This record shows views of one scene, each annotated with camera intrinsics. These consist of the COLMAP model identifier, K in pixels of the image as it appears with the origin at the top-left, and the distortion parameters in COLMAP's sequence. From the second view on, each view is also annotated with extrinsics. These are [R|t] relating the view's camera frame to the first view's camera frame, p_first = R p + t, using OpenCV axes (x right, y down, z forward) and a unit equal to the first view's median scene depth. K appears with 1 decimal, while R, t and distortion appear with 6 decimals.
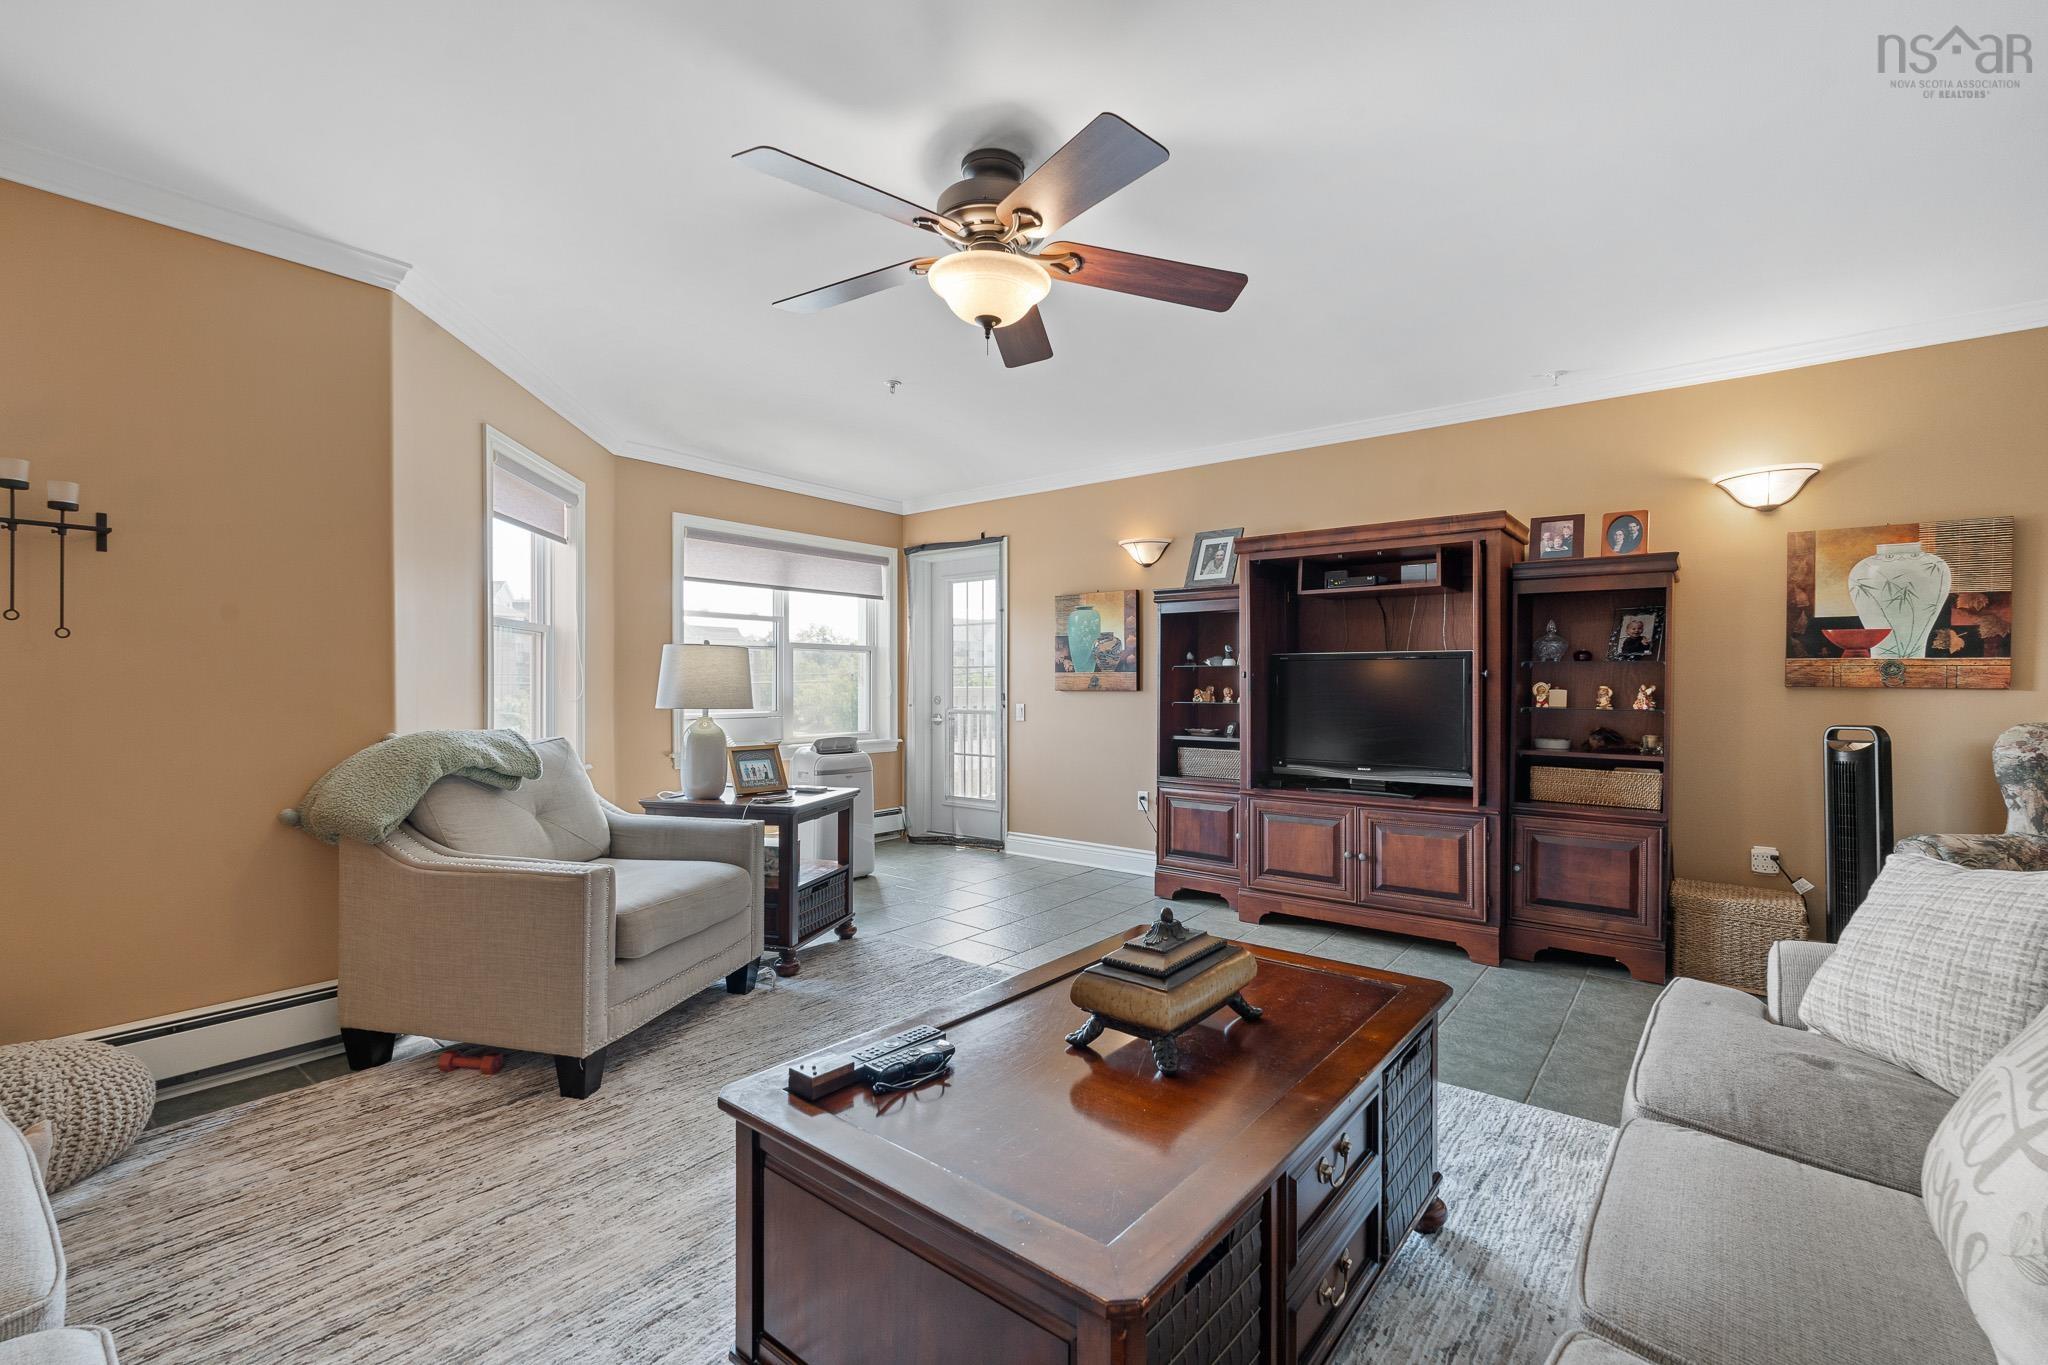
lens RADIAL K [[892.2, 0, 1028.1], [0, 892.2, 682.7], [0, 0, 1]] dist [-0.006313, 0.000620]
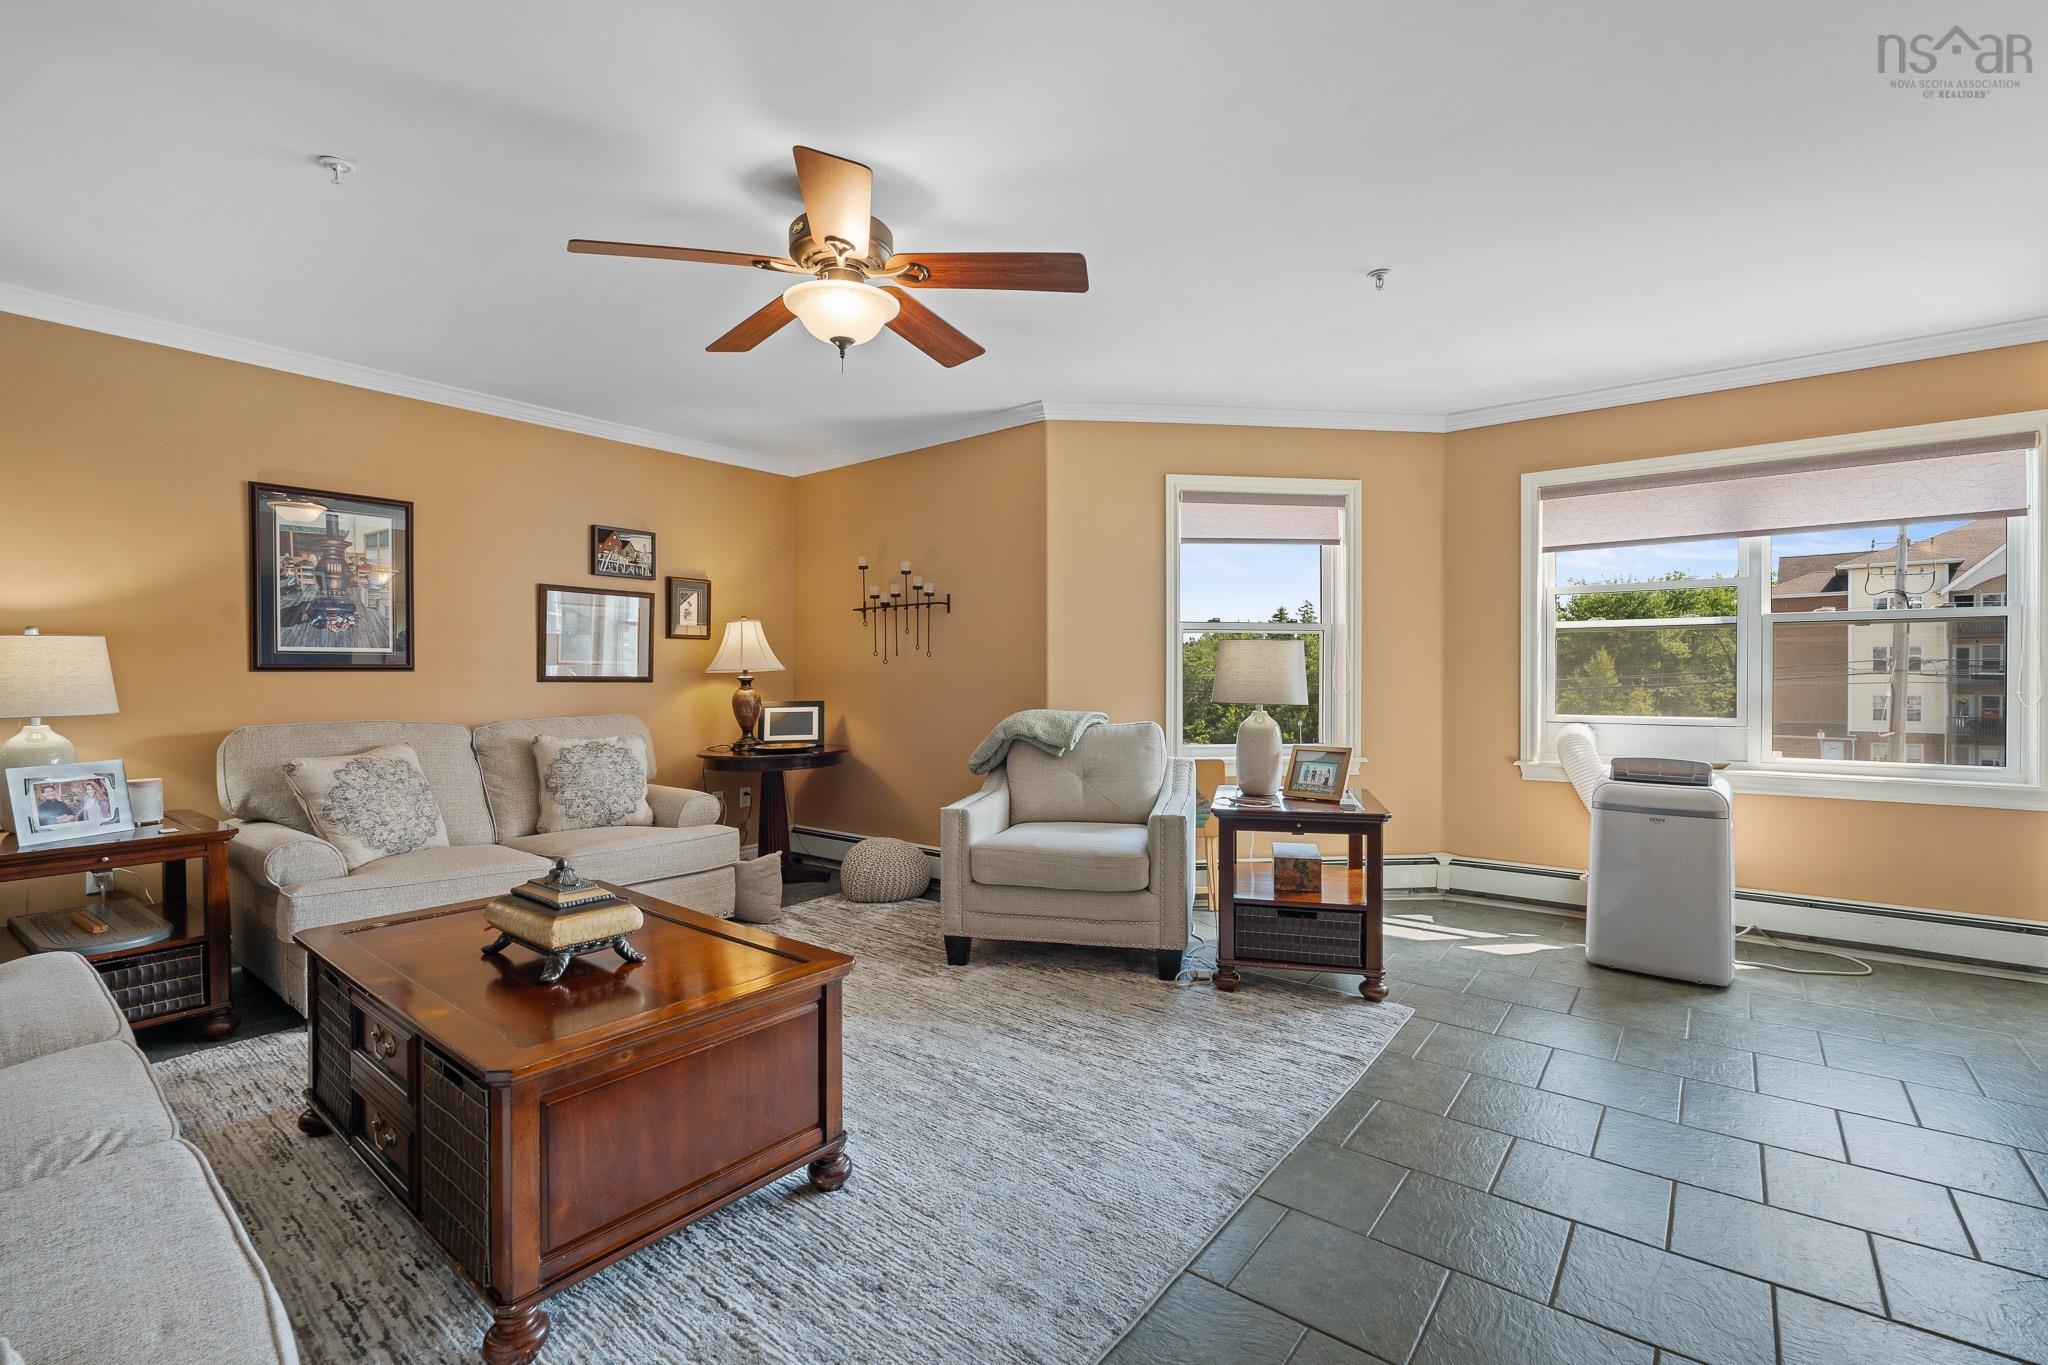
lens RADIAL K [[892.2, 0, 1018.8], [0, 892.2, 684.5], [0, 0, 1]] dist [-0.006313, 0.000620]
pose [[-0.003221, 0.006538, -0.999973, 0.667784], [0.002071, 0.999977, 0.006531, 0.001228], [0.999993, -0.002050, -0.003235, 0.786417]]
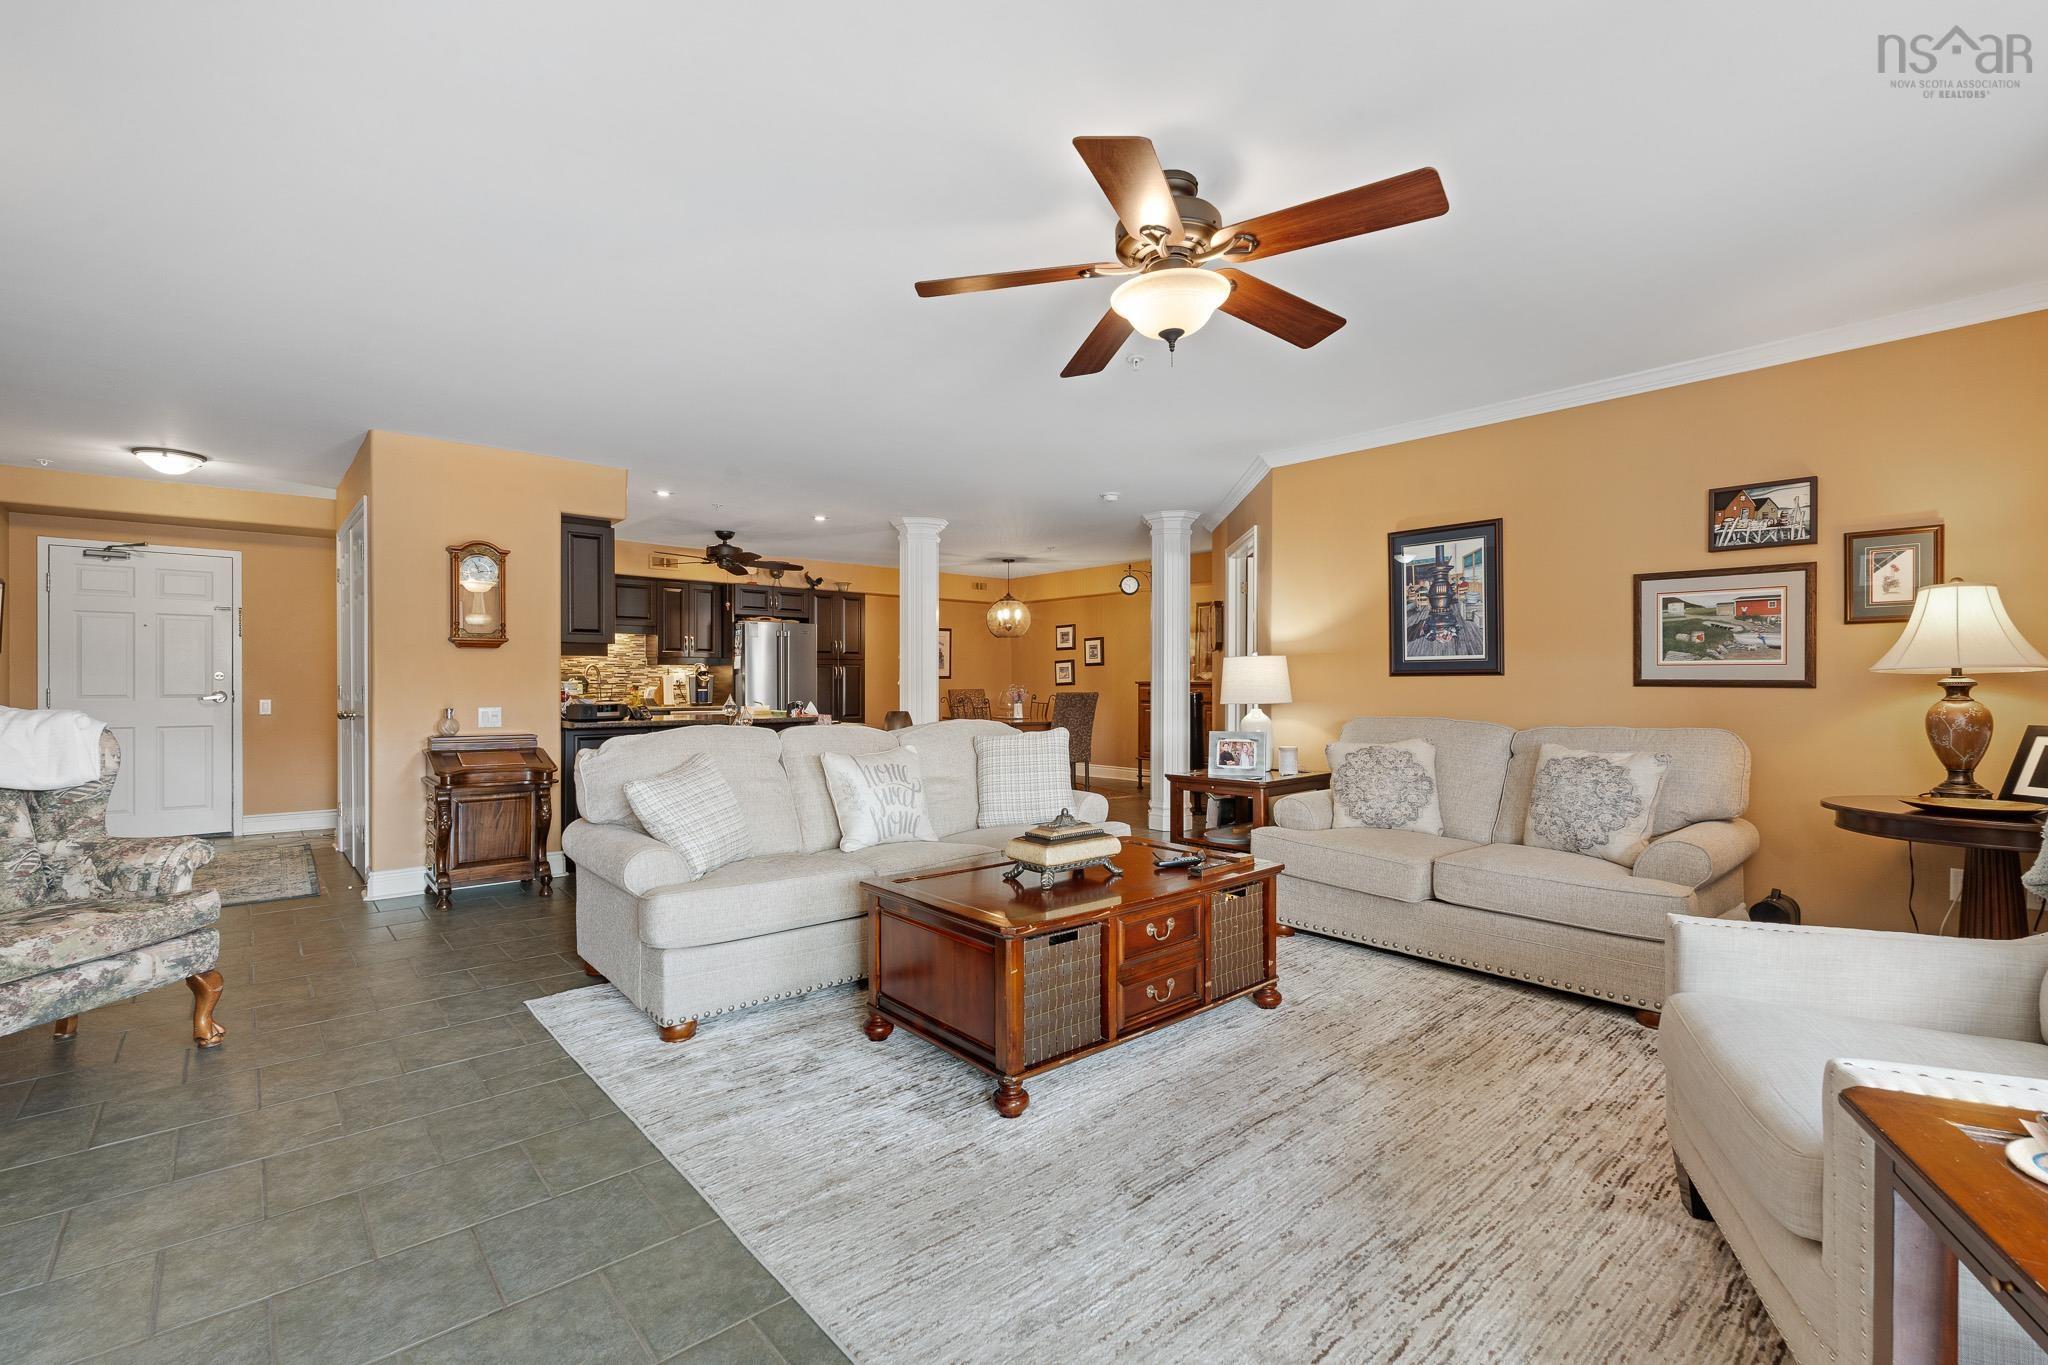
lens RADIAL K [[892.2, 0, 1026.3], [0, 892.2, 682.0], [0, 0, 1]] dist [-0.006313, 0.000620]
pose [[-0.984863, -0.000845, 0.173334, -0.034258], [-0.000856, 1.000000, 0.000008, -0.000103], [-0.173334, -0.000141, -0.984863, 1.326220]]
